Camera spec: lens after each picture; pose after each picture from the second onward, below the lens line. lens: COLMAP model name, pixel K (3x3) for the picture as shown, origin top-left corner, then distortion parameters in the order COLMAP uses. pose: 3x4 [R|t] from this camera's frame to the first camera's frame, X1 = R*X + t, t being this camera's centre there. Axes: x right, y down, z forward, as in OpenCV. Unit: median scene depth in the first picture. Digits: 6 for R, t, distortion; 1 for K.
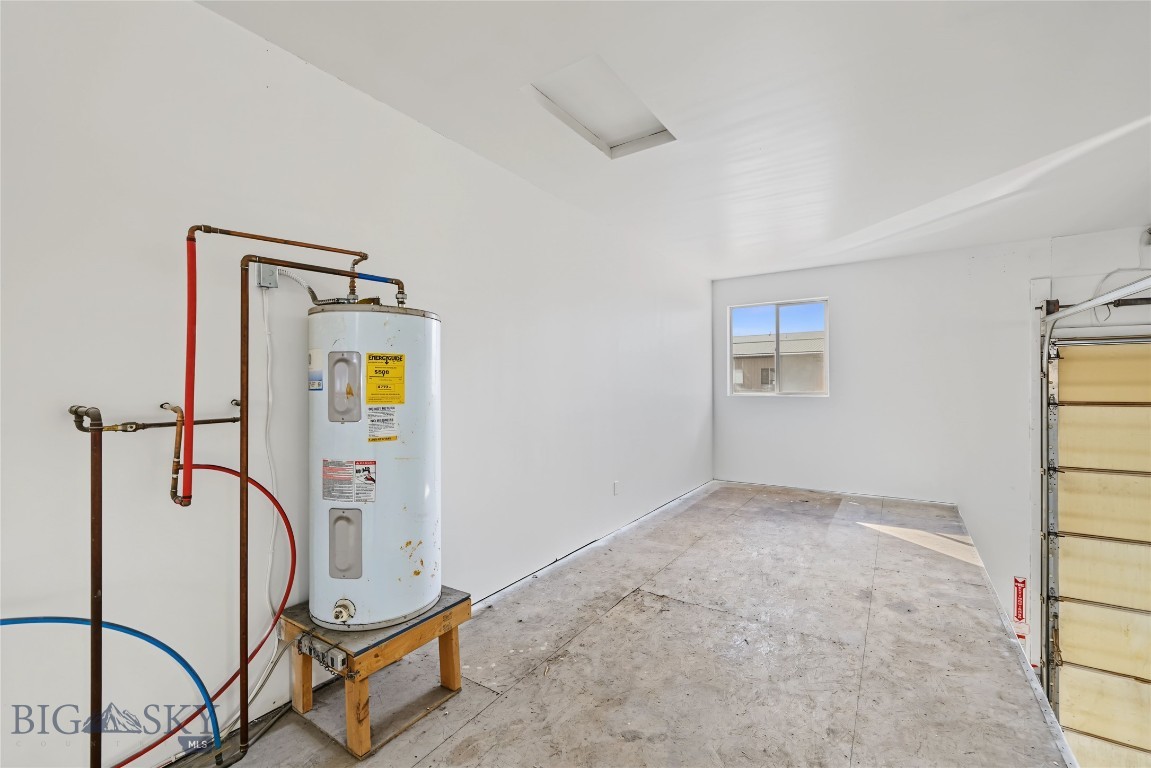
lens RADIAL K [[470.2, 0, 578.3], [0, 470.2, 385.6], [0, 0, 1]] dist [-0.000048, -0.000166]
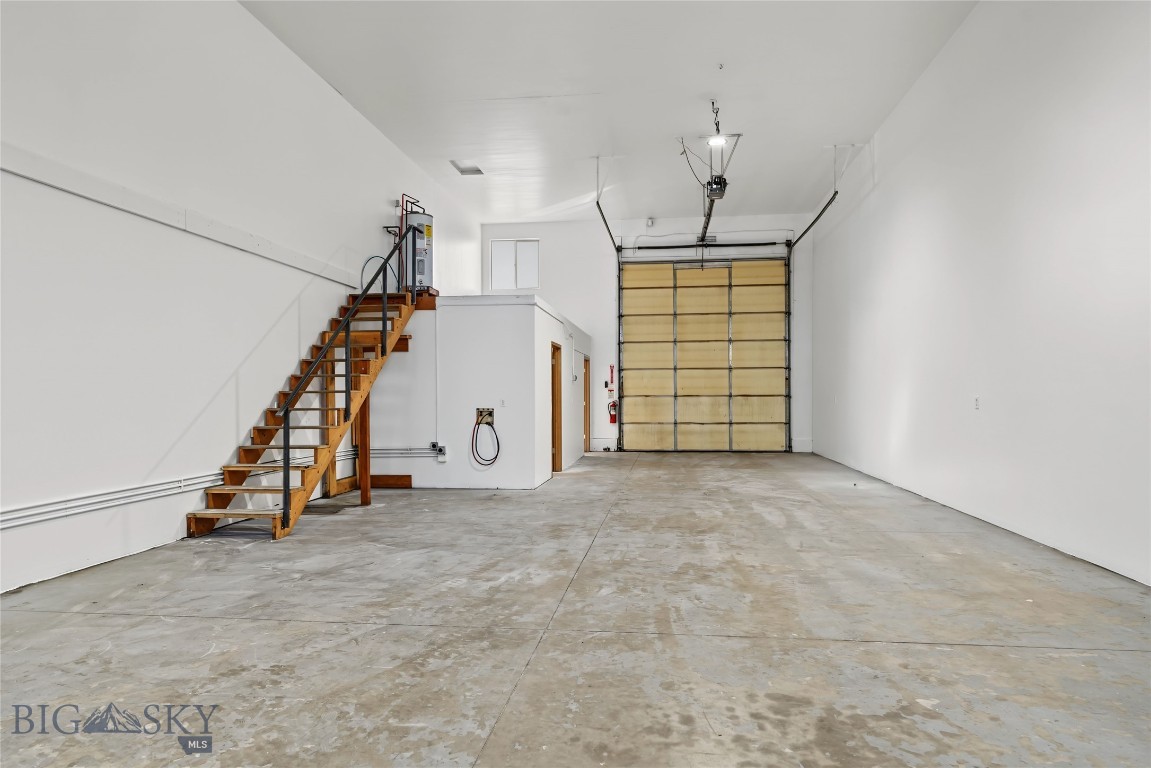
lens RADIAL K [[727.0, 0, 580.2], [0, 727.0, 393.2], [0, 0, 1]] dist [-0.003830, 0.000081]
pose [[0.891756, 0.008553, 0.452435, -0.884076], [-0.001592, 0.999874, -0.015766, 0.652197], [-0.452513, 0.013339, 0.891658, -2.288305]]
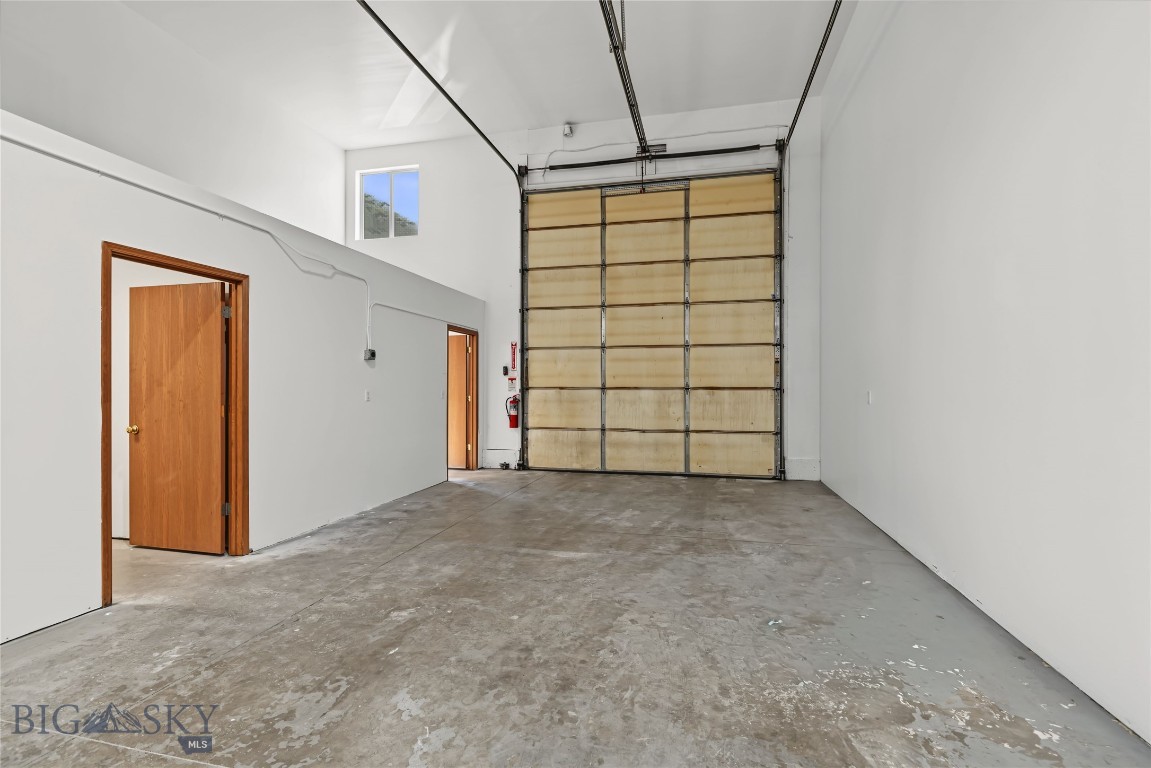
lens RADIAL K [[543.3, 0, 577.5], [0, 543.3, 377.5], [0, 0, 1]] dist [0.005999, 0.000465]
pose [[0.934982, 0.015913, 0.354338, 0.531916], [-0.007328, 0.999646, -0.025559, 0.617781], [-0.354619, 0.021301, 0.934768, -0.846387]]
